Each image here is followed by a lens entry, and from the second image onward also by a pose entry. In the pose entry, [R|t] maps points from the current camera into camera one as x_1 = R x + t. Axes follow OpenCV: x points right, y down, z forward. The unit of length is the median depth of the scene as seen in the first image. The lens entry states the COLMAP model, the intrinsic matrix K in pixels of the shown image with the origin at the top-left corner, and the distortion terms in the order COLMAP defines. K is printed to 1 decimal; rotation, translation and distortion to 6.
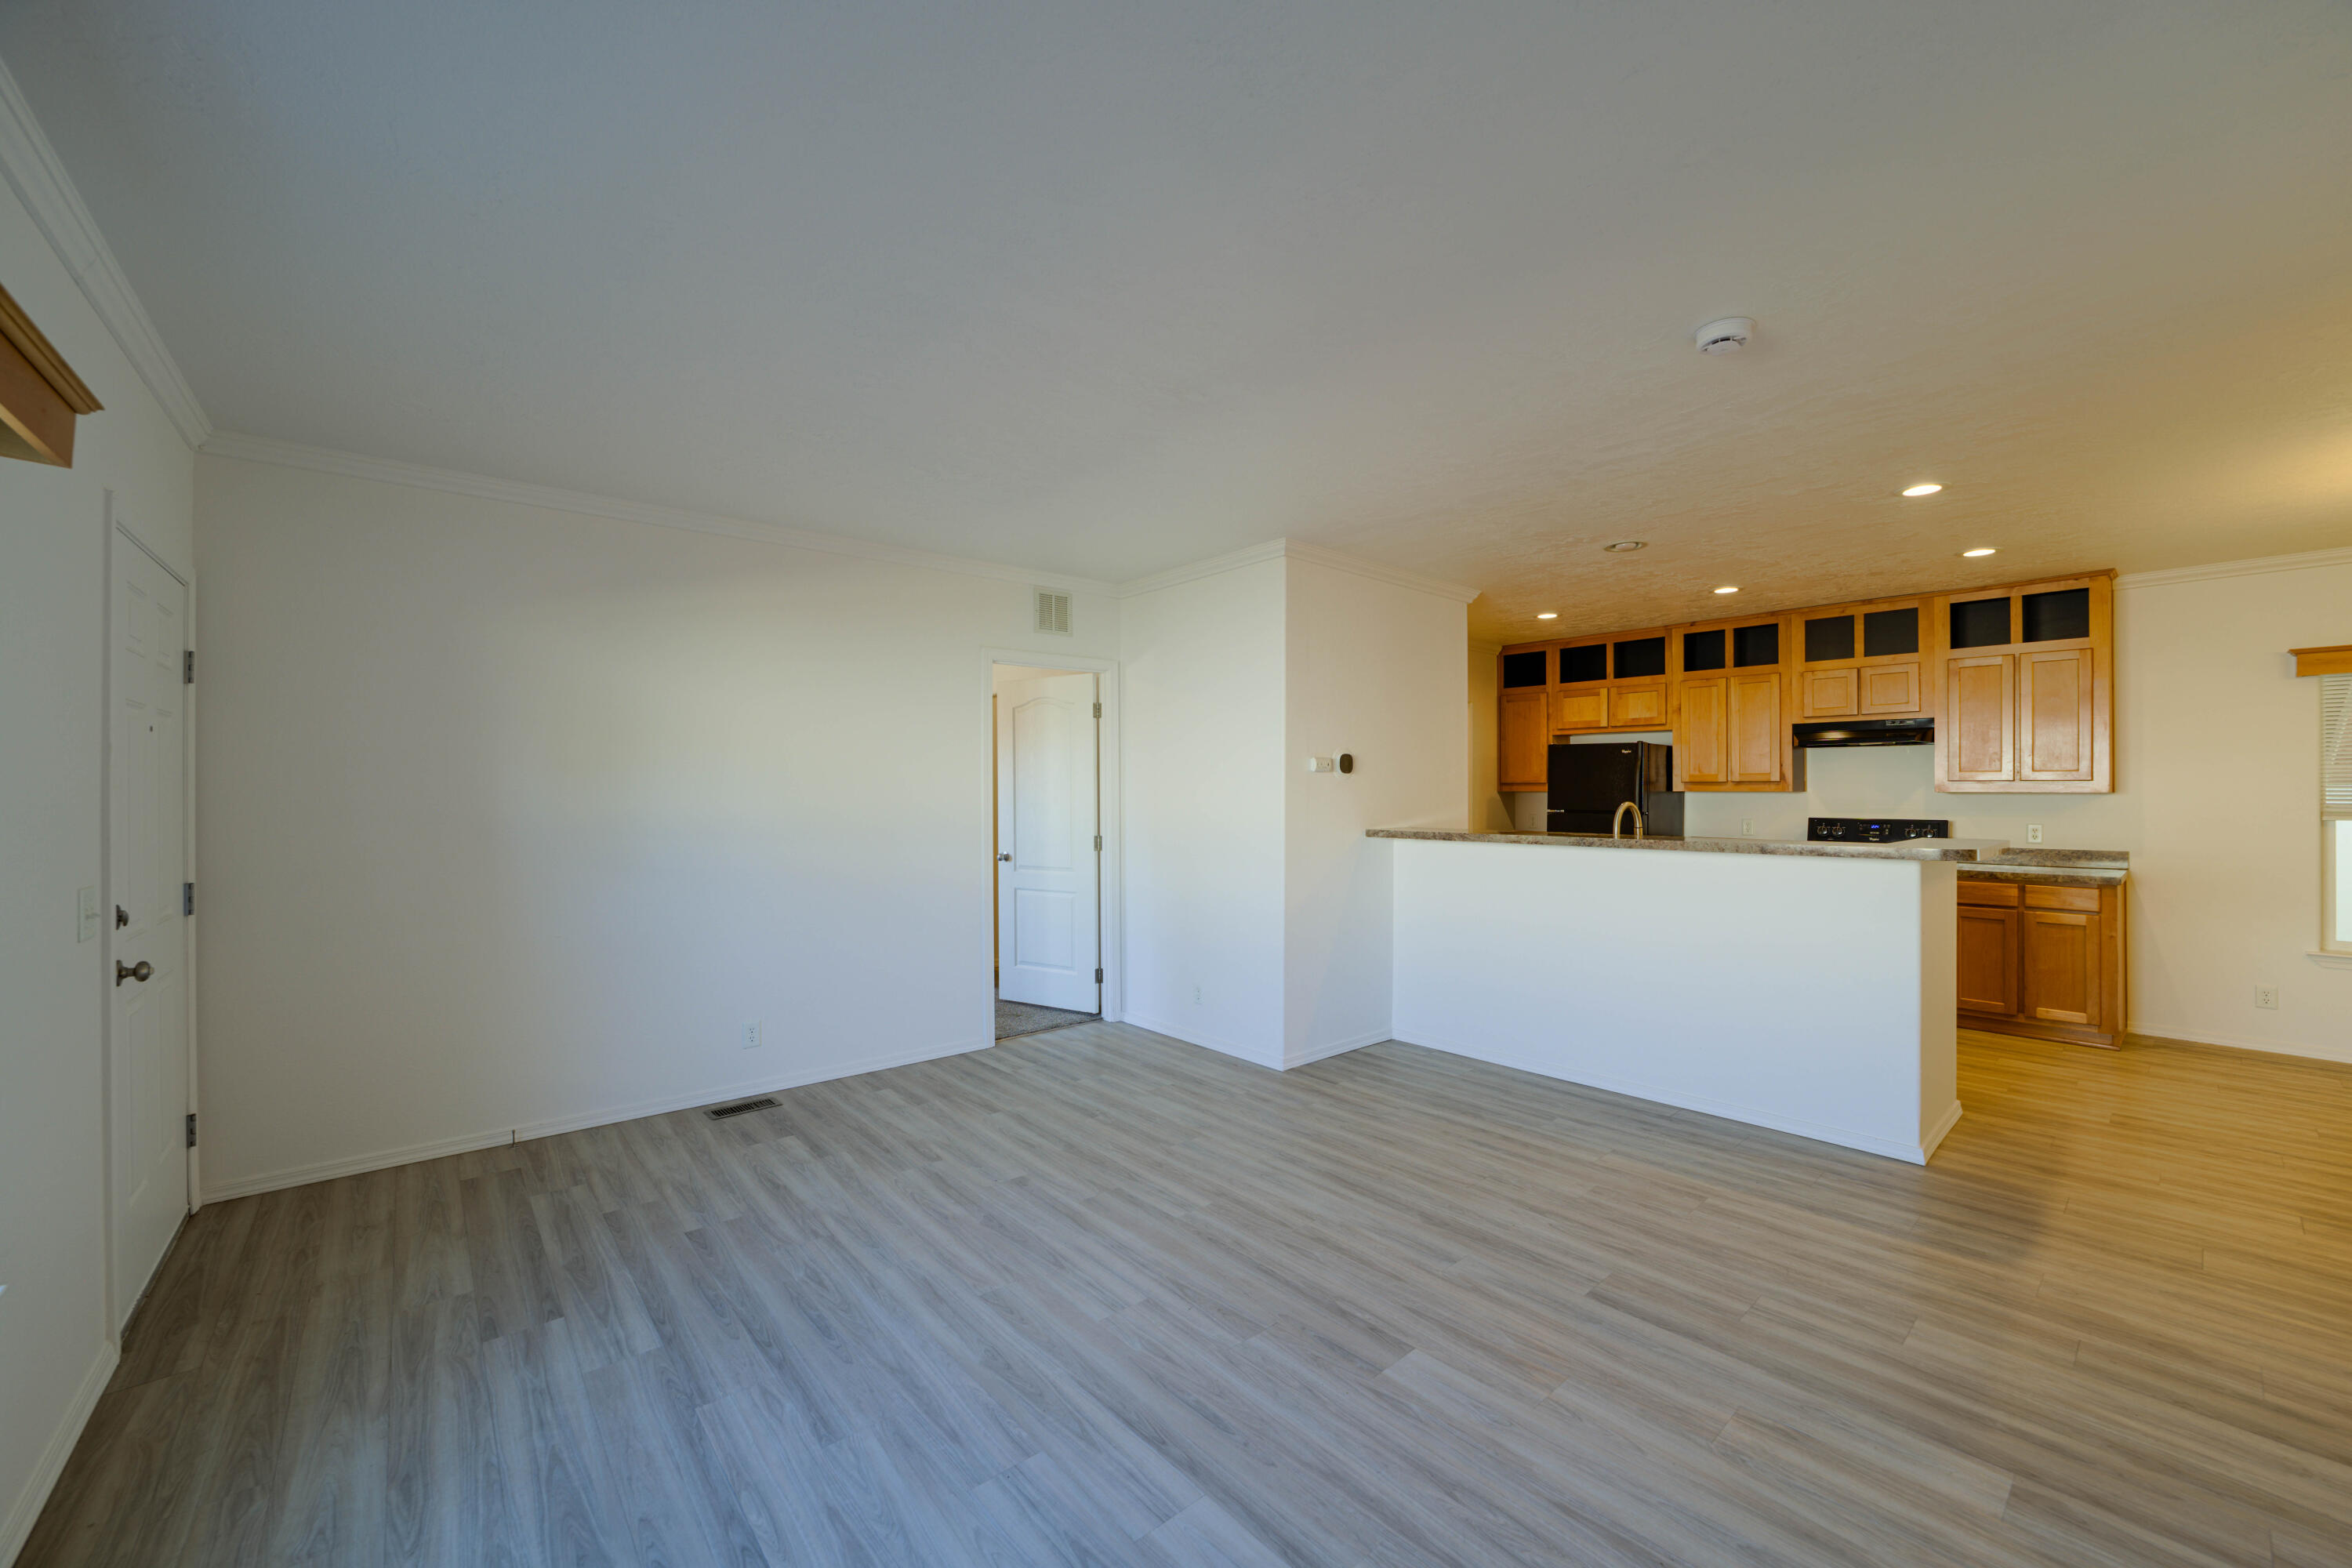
lens RADIAL K [[923.0, 0, 1177.2], [0, 923.0, 779.0], [0, 0, 1]] dist [-0.031757, 0.006304]
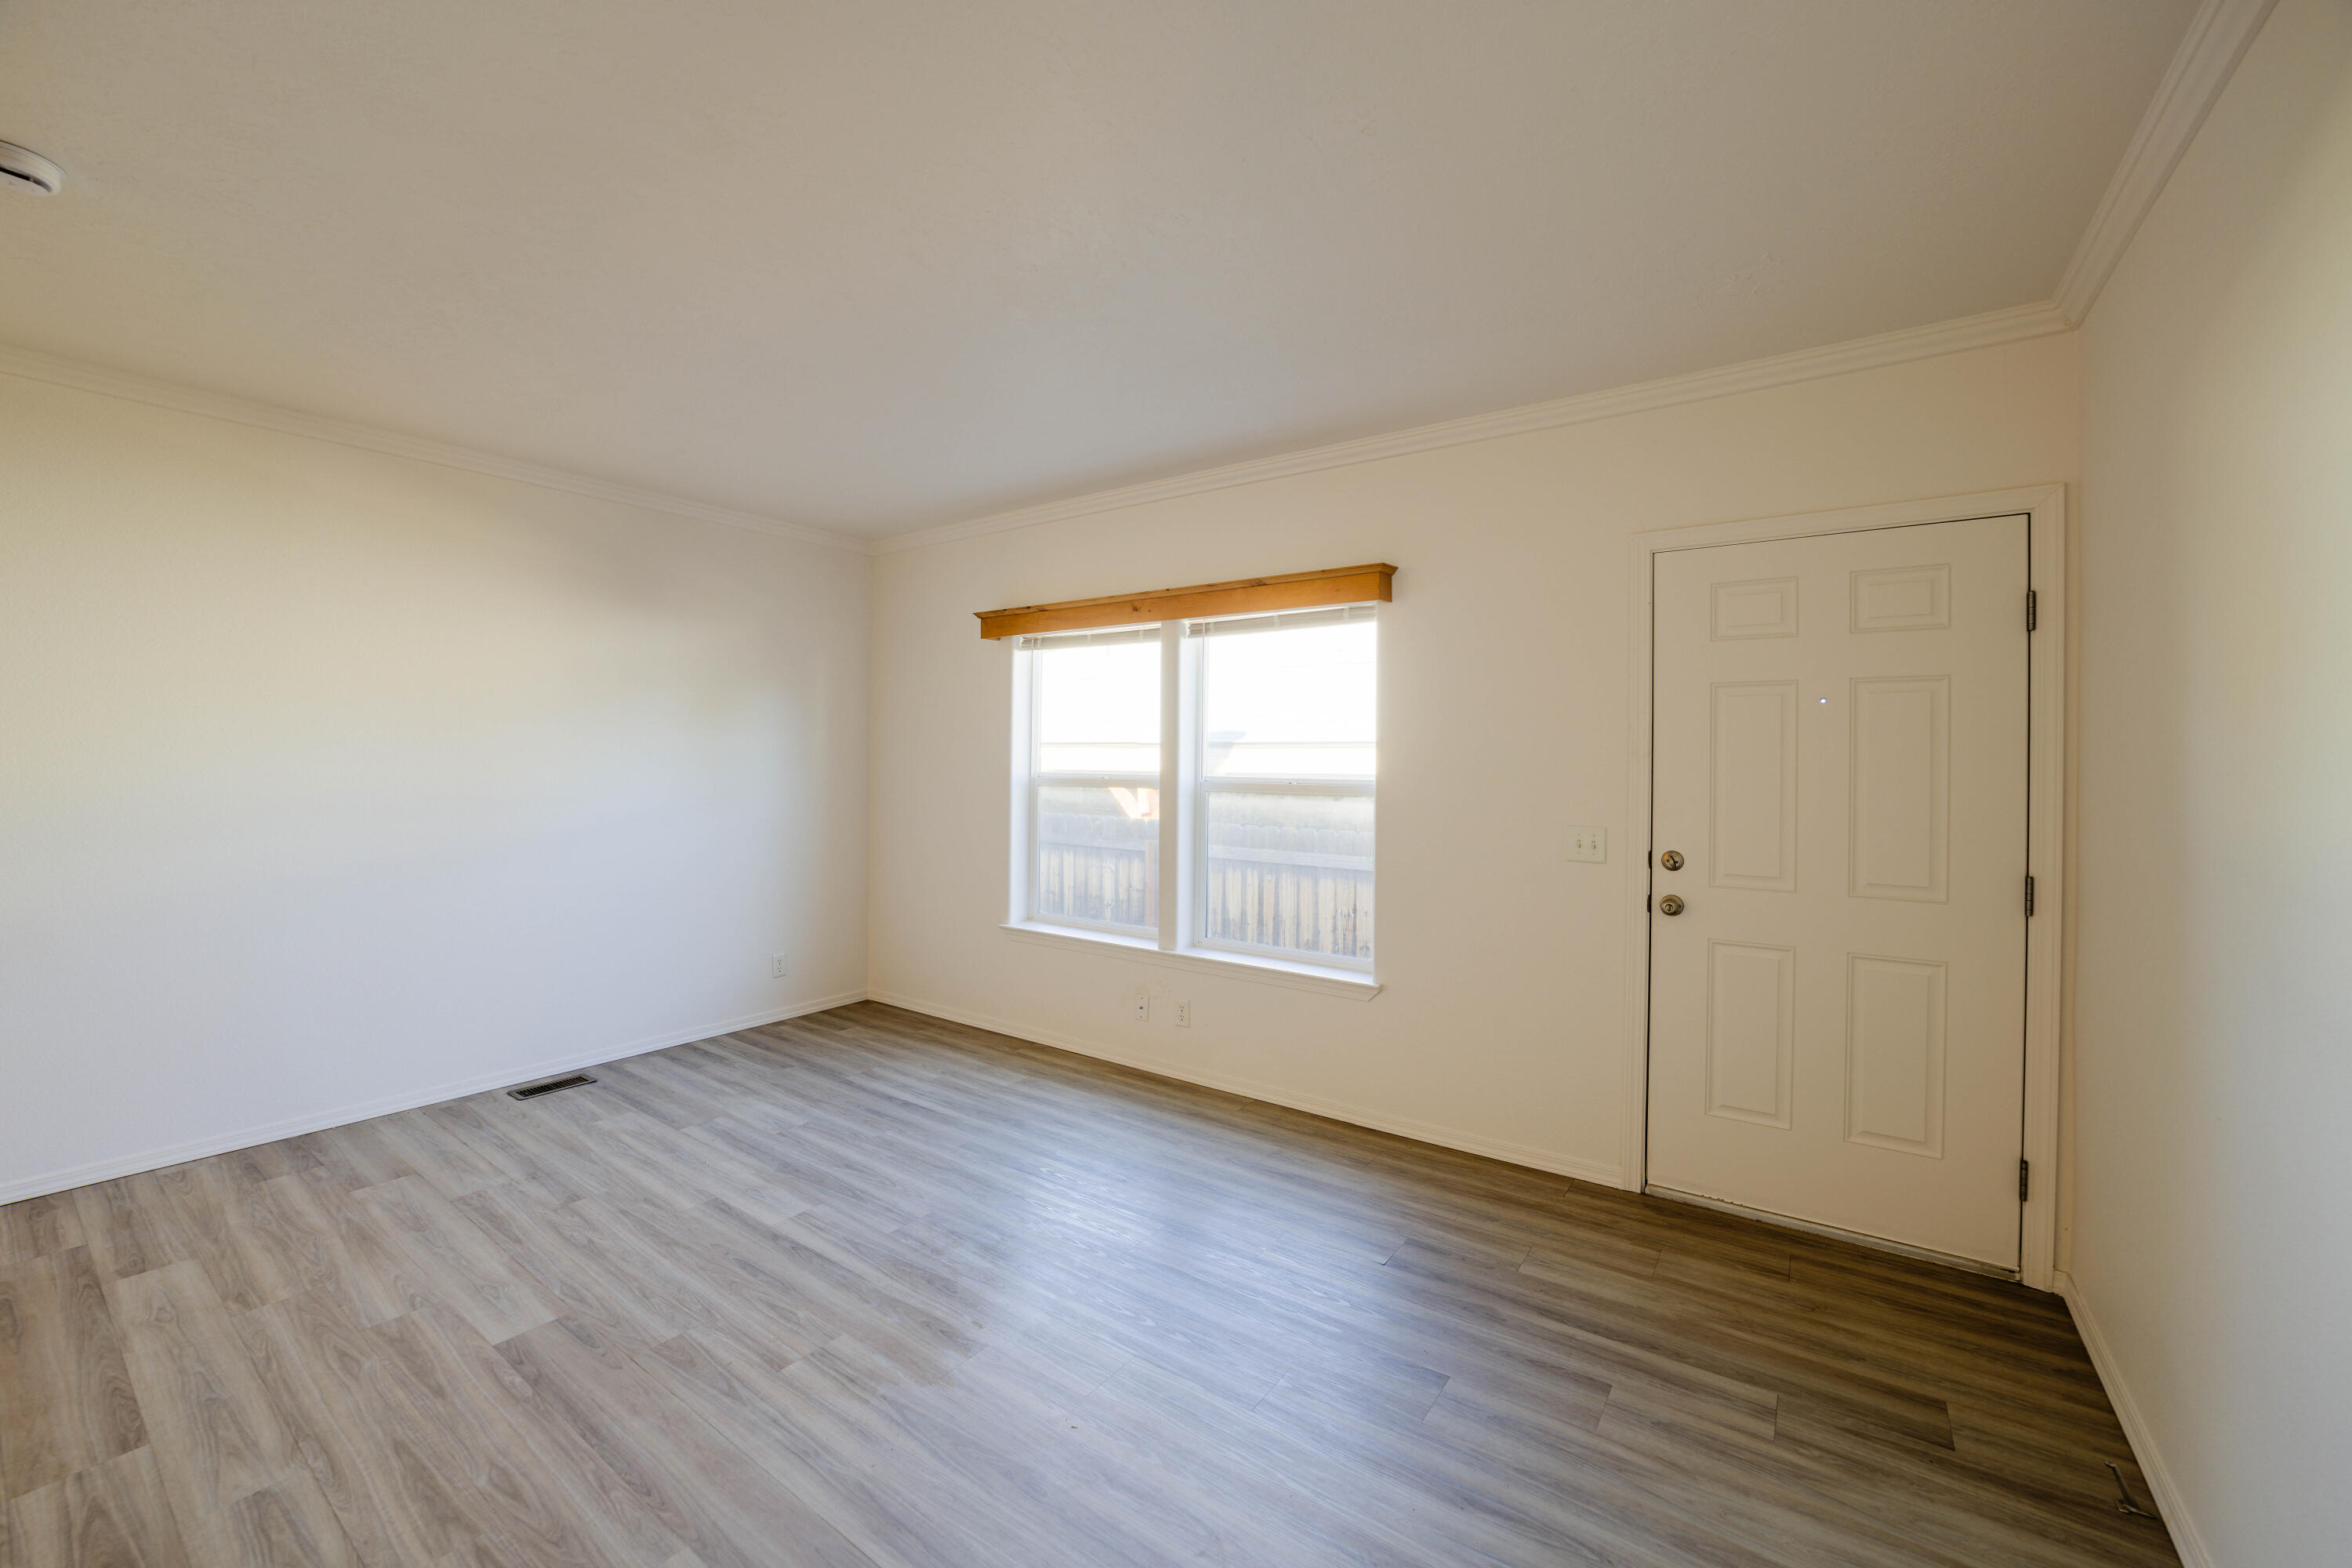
lens RADIAL K [[923.0, 0, 1148.7], [0, 923.0, 763.4], [0, 0, 1]] dist [-0.031757, 0.006304]
pose [[-0.975633, -0.003227, -0.219383, -0.117423], [-0.002451, 0.999990, -0.003812, 0.016229], [0.219393, -0.003181, -0.975631, 1.250484]]
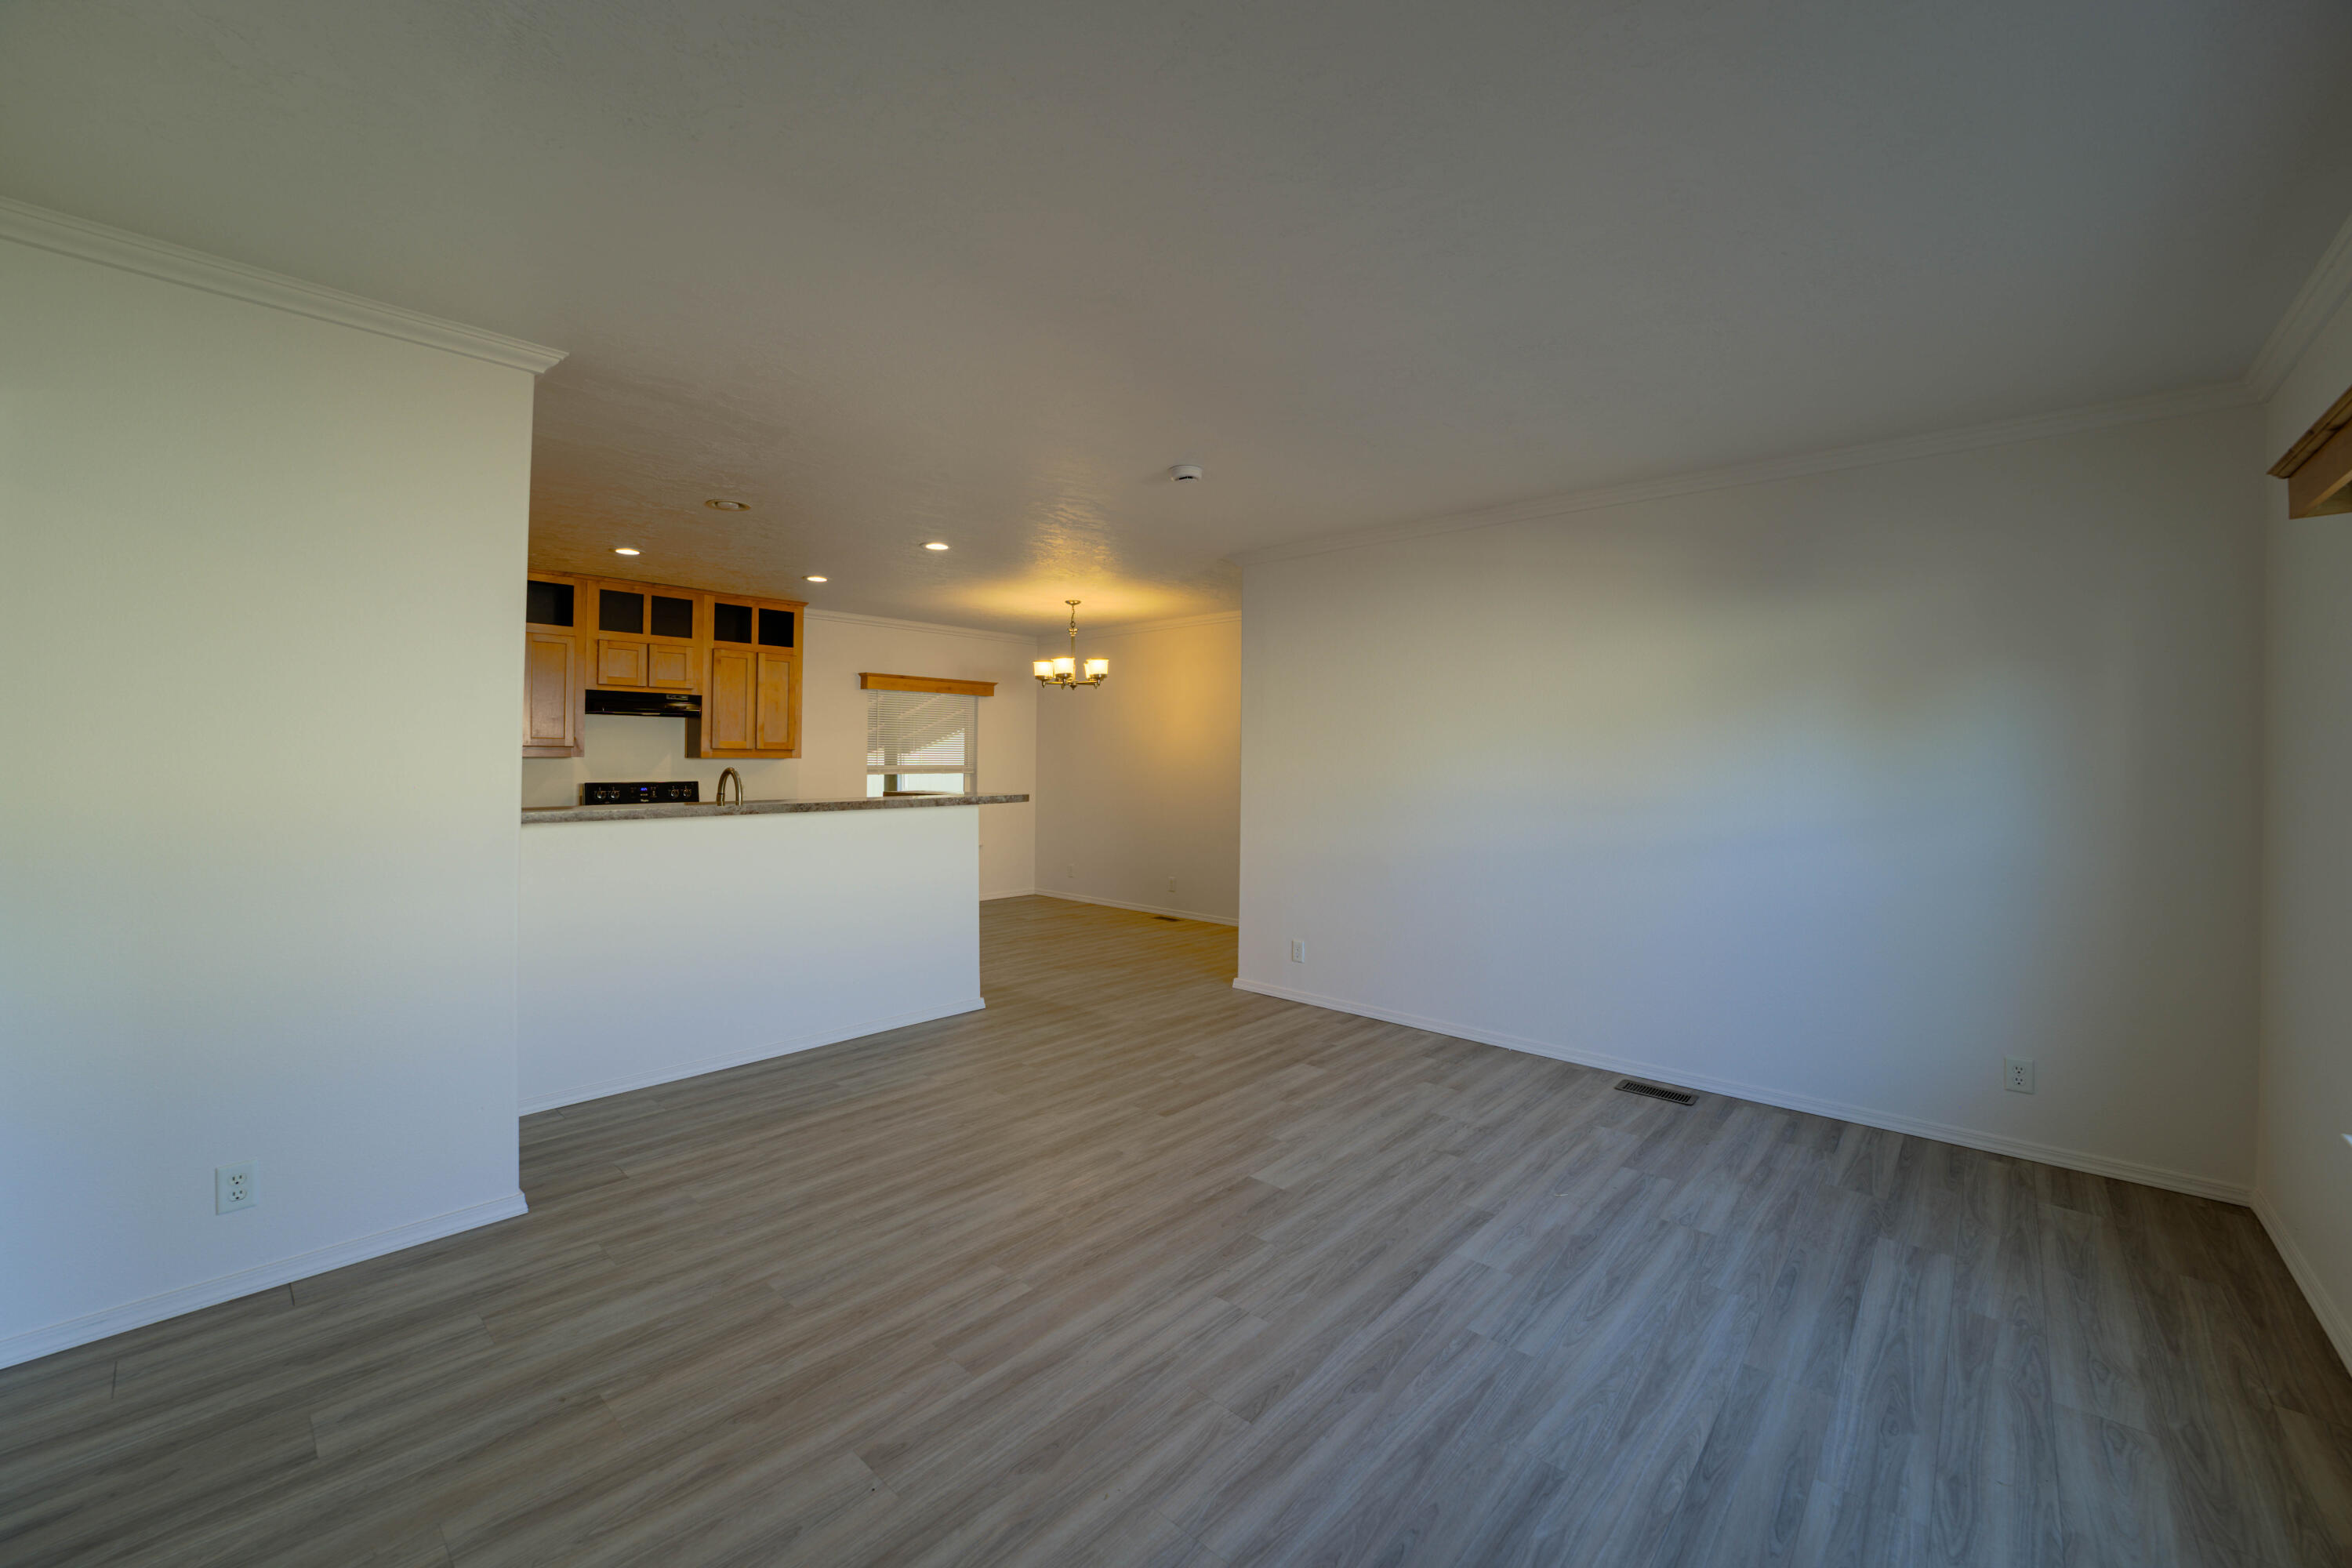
lens RADIAL K [[923.0, 0, 1175.4], [0, 923.0, 739.3], [0, 0, 1]] dist [-0.031757, 0.006304]
pose [[-0.124147, 0.020327, 0.992056, -0.649303], [-0.016235, 0.999615, -0.022514, 0.011154], [-0.992131, -0.018901, -0.123769, 0.781468]]
